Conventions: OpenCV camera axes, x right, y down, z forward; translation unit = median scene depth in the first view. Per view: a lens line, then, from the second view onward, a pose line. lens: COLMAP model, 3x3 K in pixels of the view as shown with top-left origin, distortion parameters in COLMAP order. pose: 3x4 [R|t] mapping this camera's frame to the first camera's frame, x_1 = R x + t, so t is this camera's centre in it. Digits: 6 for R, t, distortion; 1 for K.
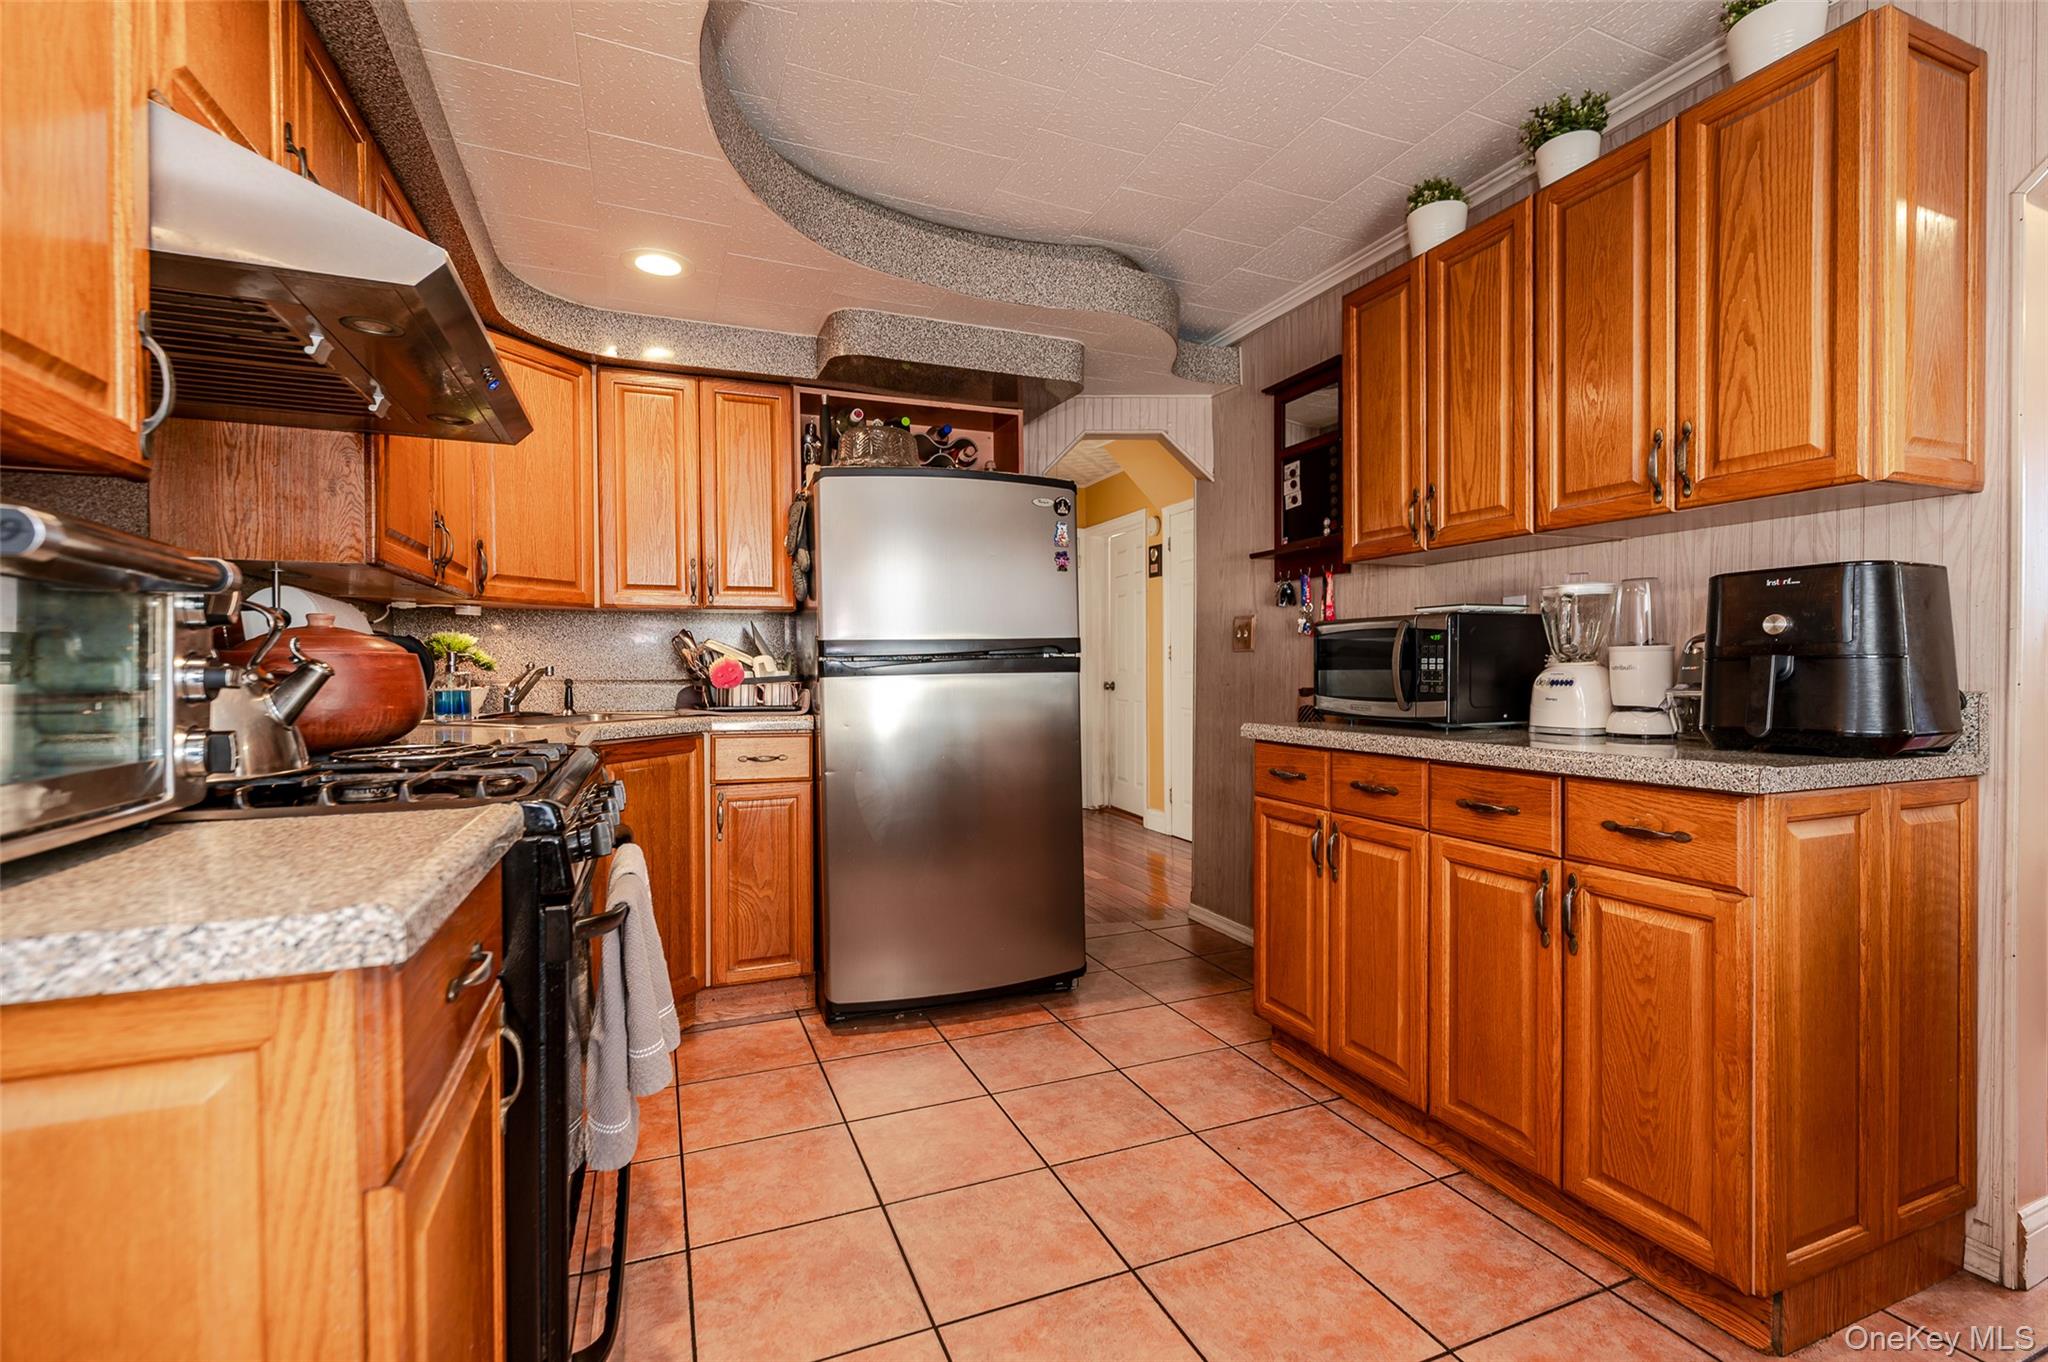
lens RADIAL K [[899.6, 0, 1024.9], [0, 899.6, 681.6], [0, 0, 1]] dist [0.001469, 0.000423]
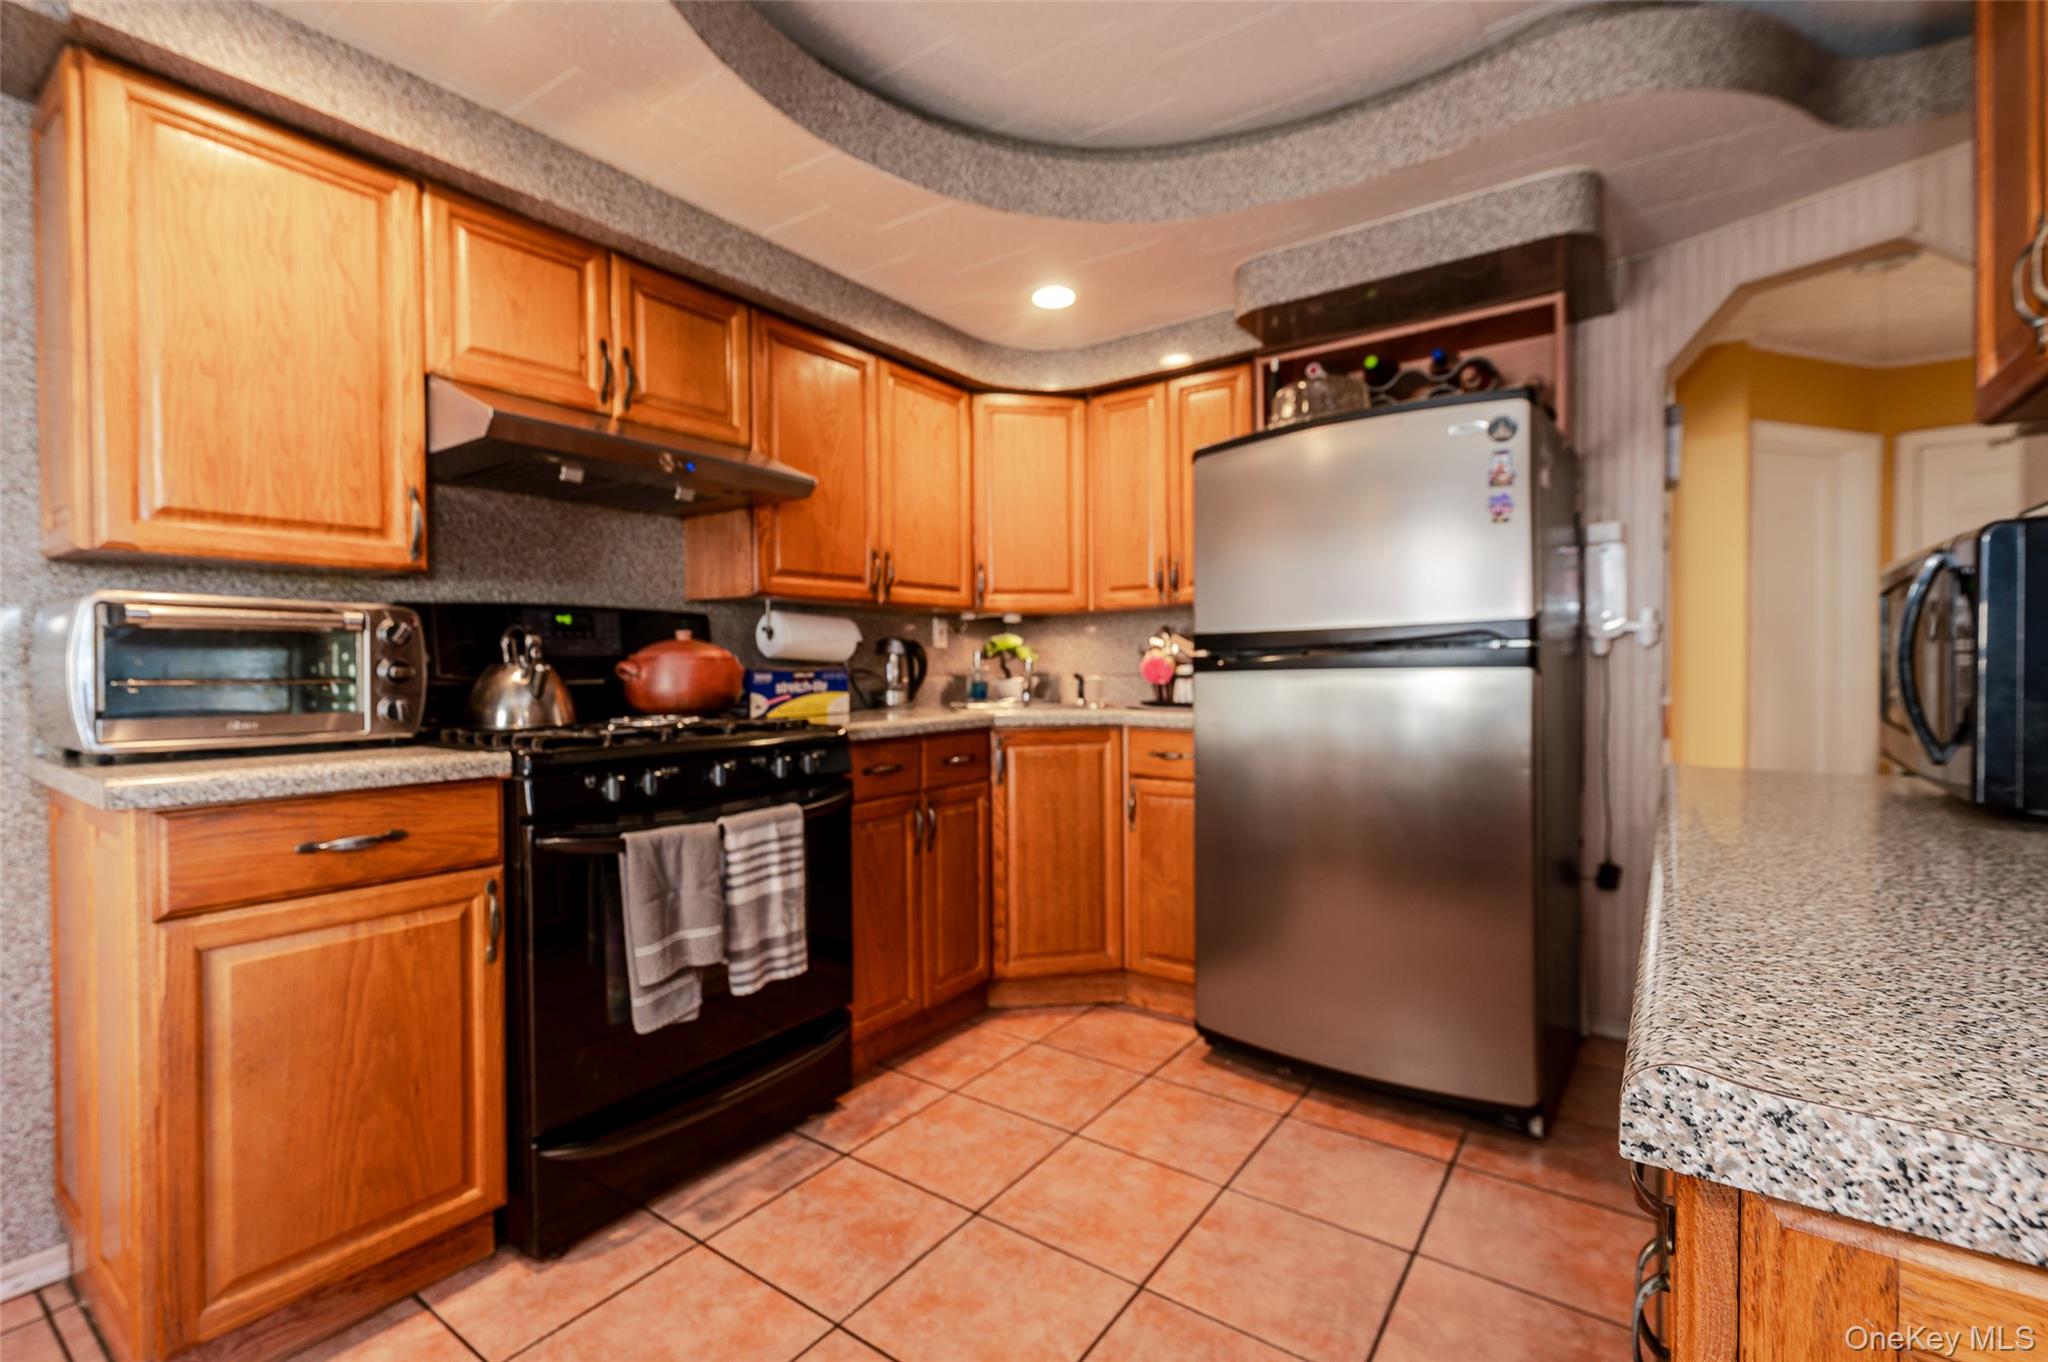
lens RADIAL K [[899.6, 0, 1036.6], [0, 899.6, 677.7], [0, 0, 1]] dist [0.001469, 0.000423]
pose [[0.536190, 0.012138, -0.844010, 0.497614], [-0.006061, 0.999926, 0.010530, -0.009188], [0.844076, -0.000531, 0.536224, 0.377094]]
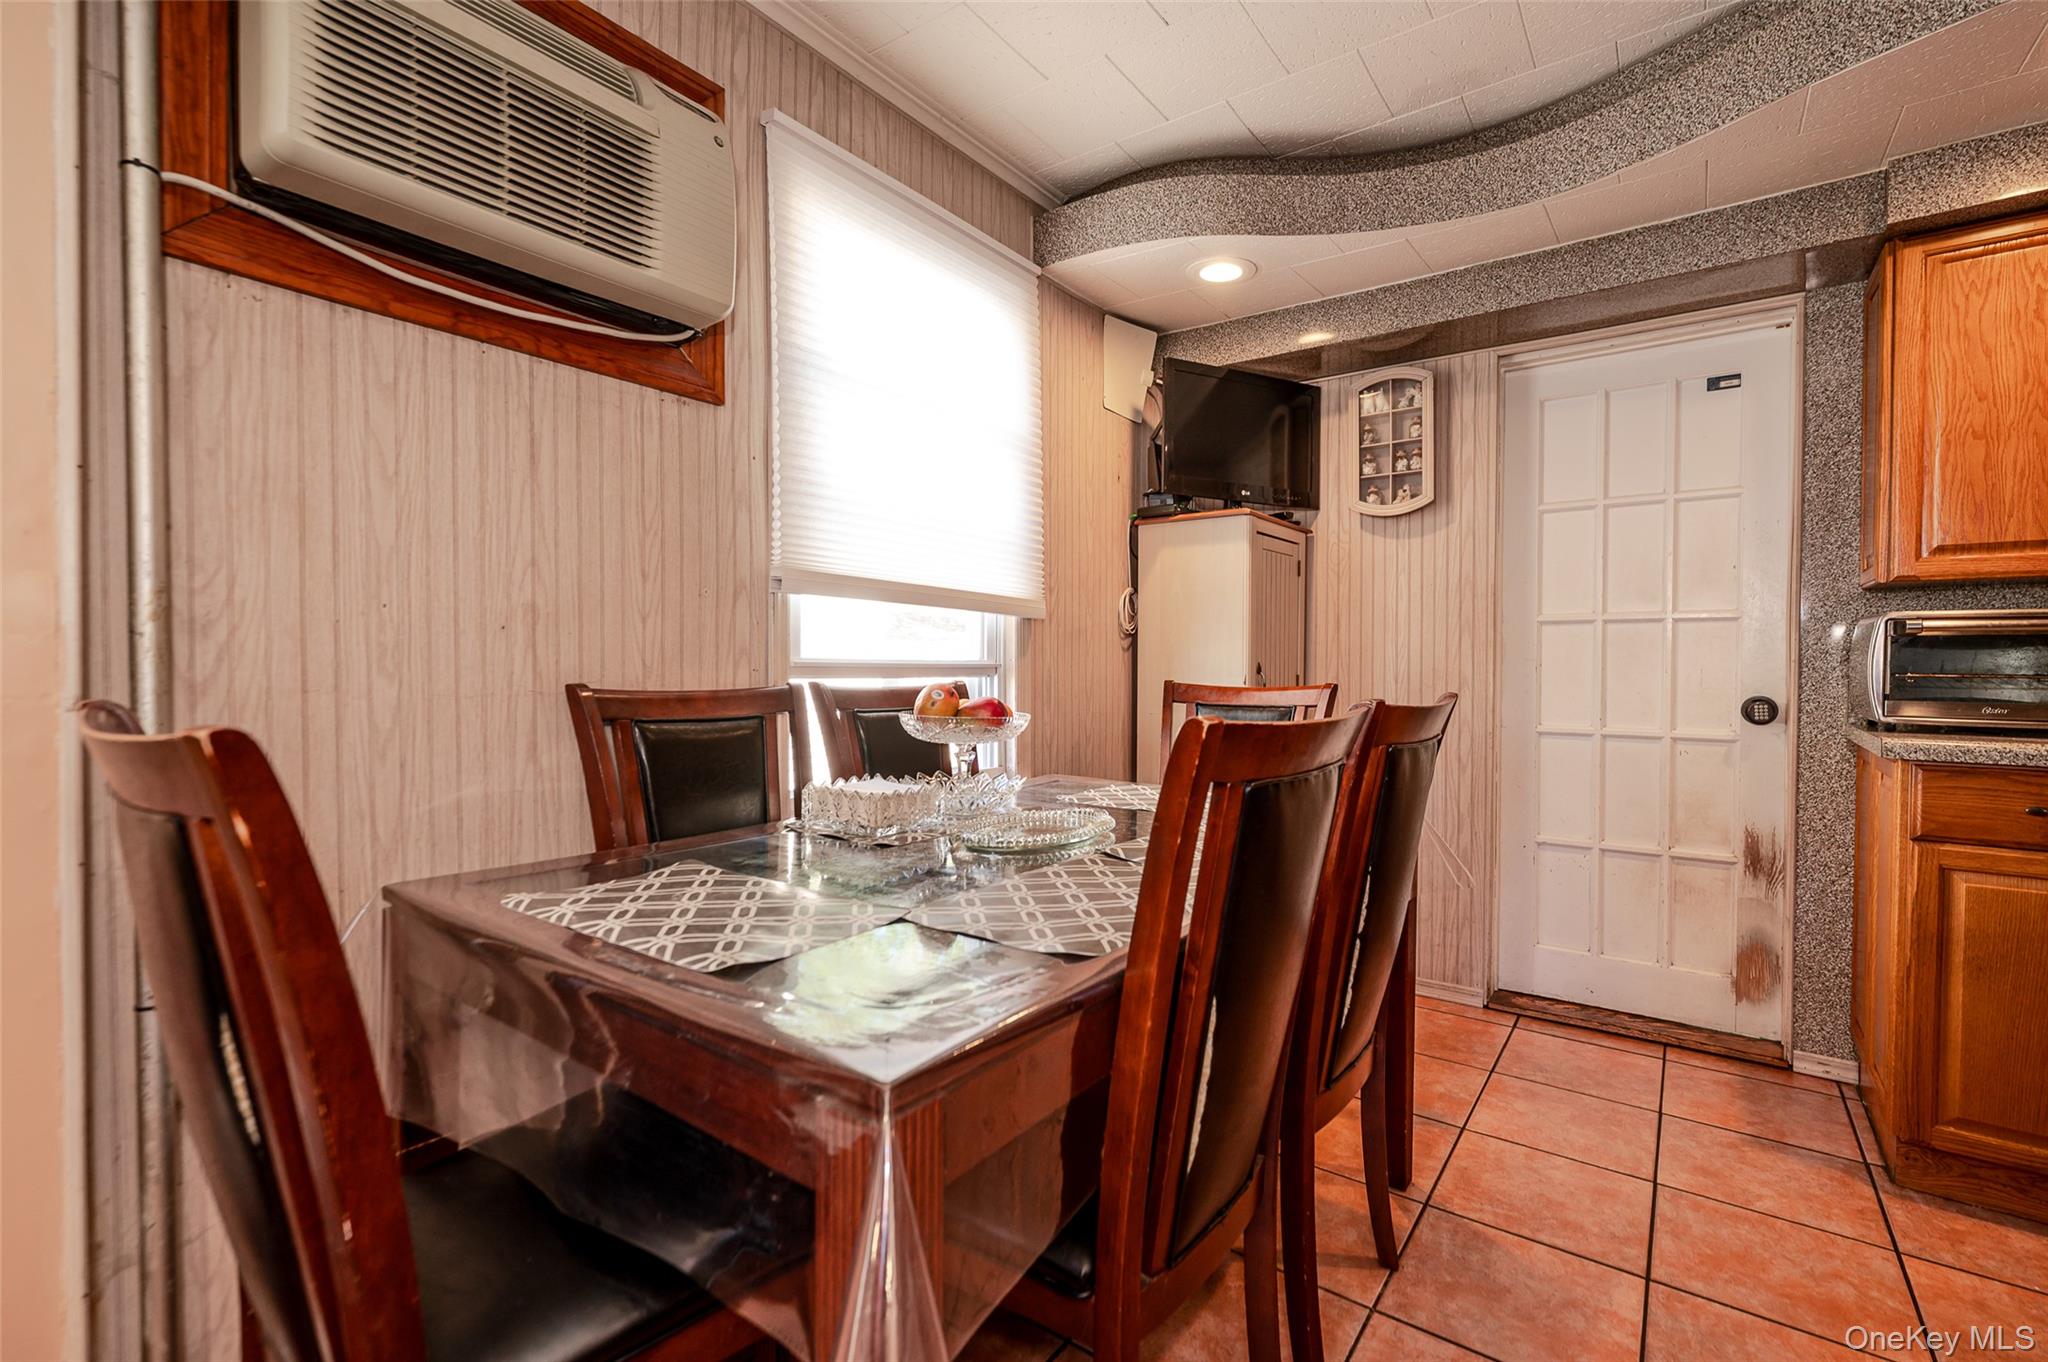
lens RADIAL K [[899.6, 0, 1036.1], [0, 899.6, 683.4], [0, 0, 1]] dist [0.001469, 0.000423]
pose [[-0.856199, 0.011698, -0.516513, 1.013767], [-0.005665, 0.999471, 0.032026, -0.011494], [0.516615, 0.030346, -0.855680, 0.566418]]
